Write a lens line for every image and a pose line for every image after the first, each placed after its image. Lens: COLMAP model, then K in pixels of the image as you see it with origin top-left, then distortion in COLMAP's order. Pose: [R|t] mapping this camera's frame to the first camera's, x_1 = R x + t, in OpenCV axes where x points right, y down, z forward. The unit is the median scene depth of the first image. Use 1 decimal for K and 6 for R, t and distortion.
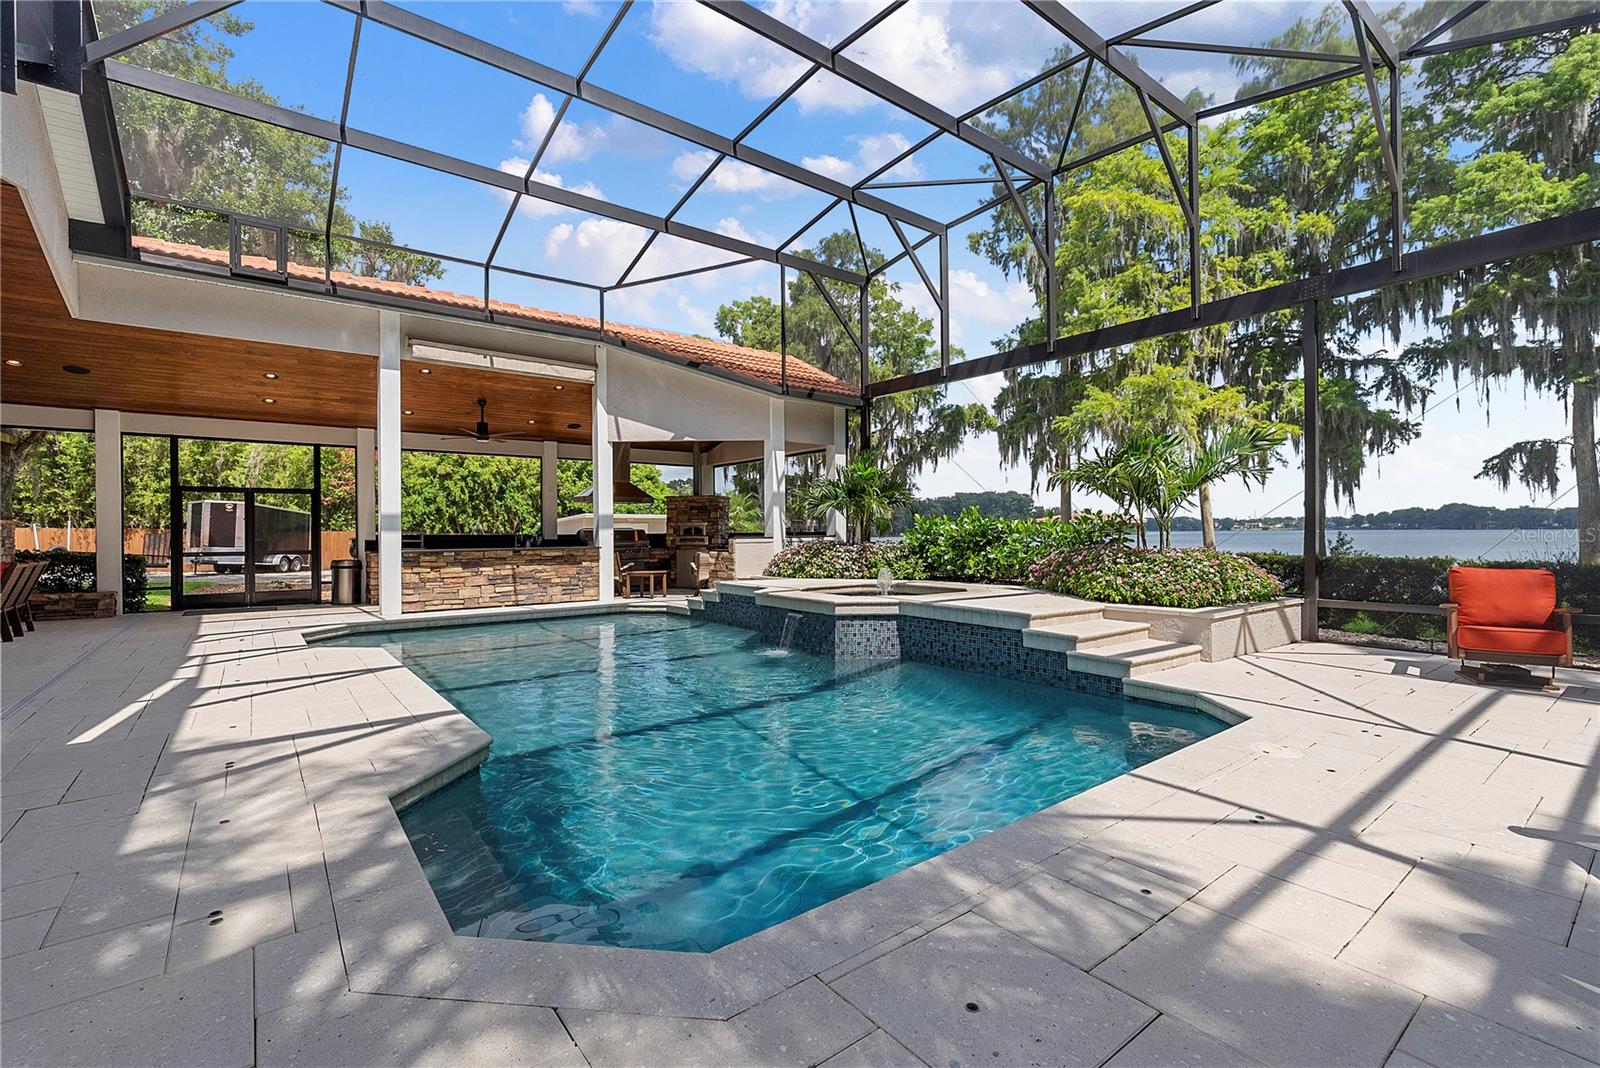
lens RADIAL K [[710.9, 0, 805.3], [0, 710.9, 537.1], [0, 0, 1]] dist [-0.002462, -0.000940]
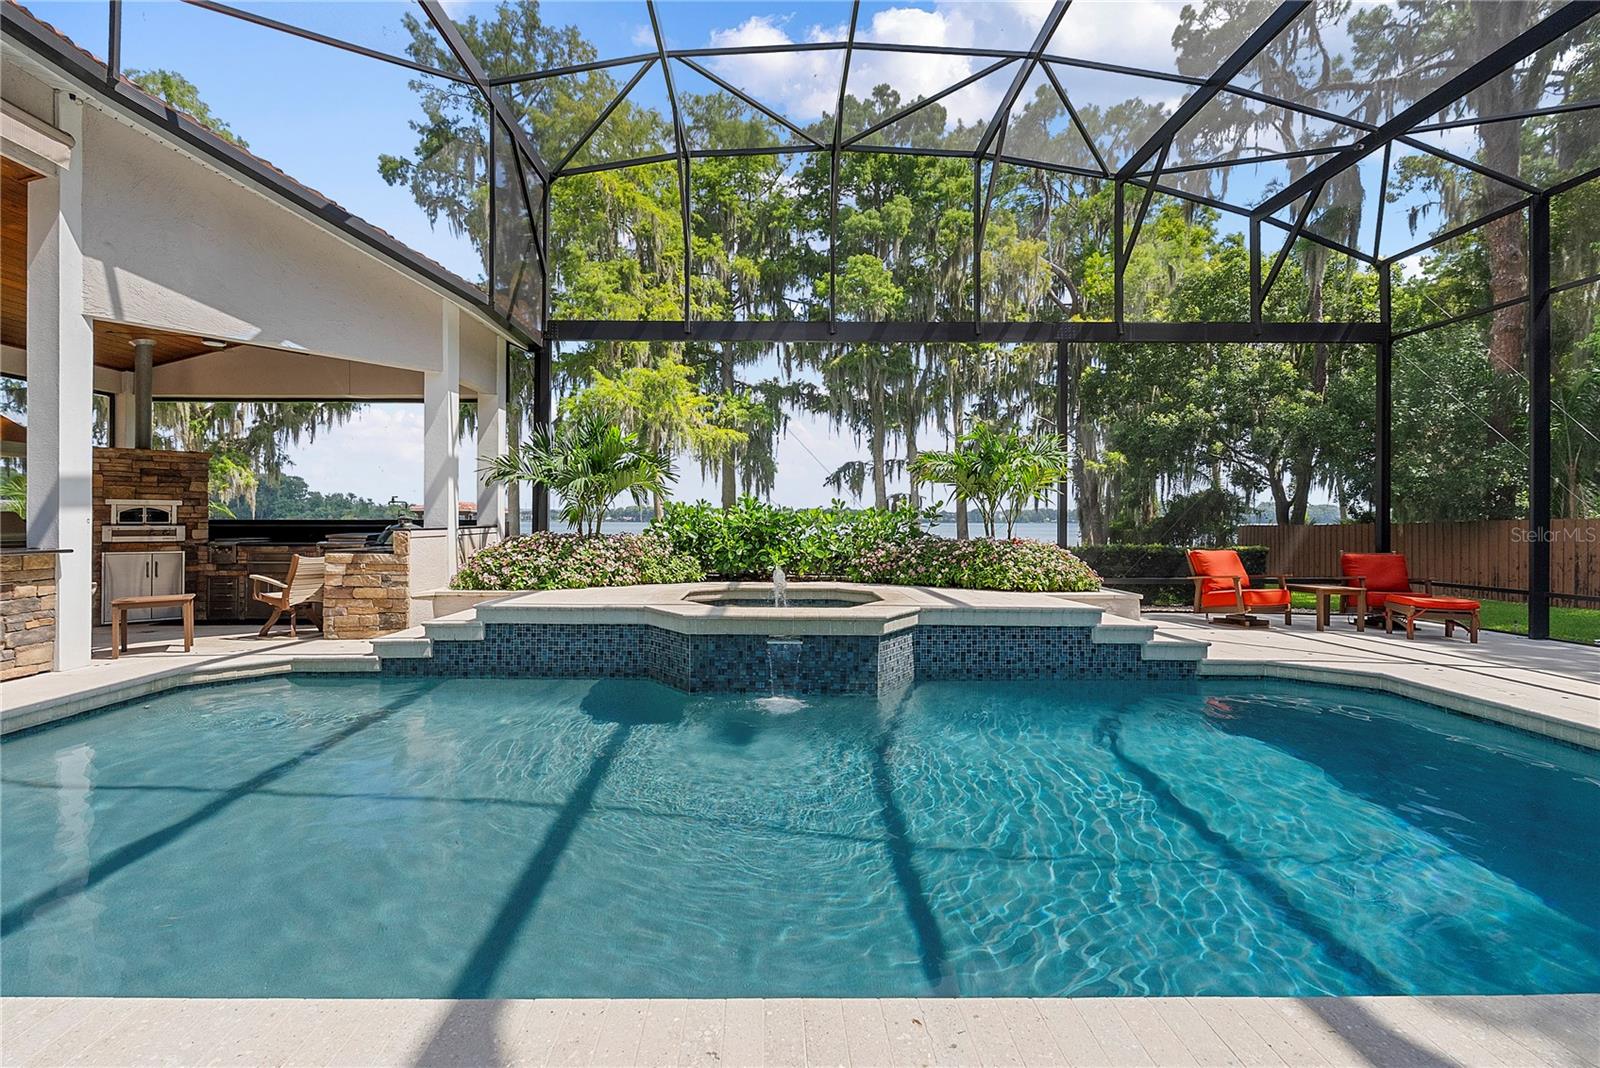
lens RADIAL K [[710.9, 0, 799.2], [0, 710.9, 524.4], [0, 0, 1]] dist [-0.002462, -0.000940]
pose [[0.612303, 0.005094, 0.790607, -0.357109], [-0.002199, 0.999986, -0.004740, -0.000334], [-0.790620, 0.001164, 0.612306, 0.374358]]
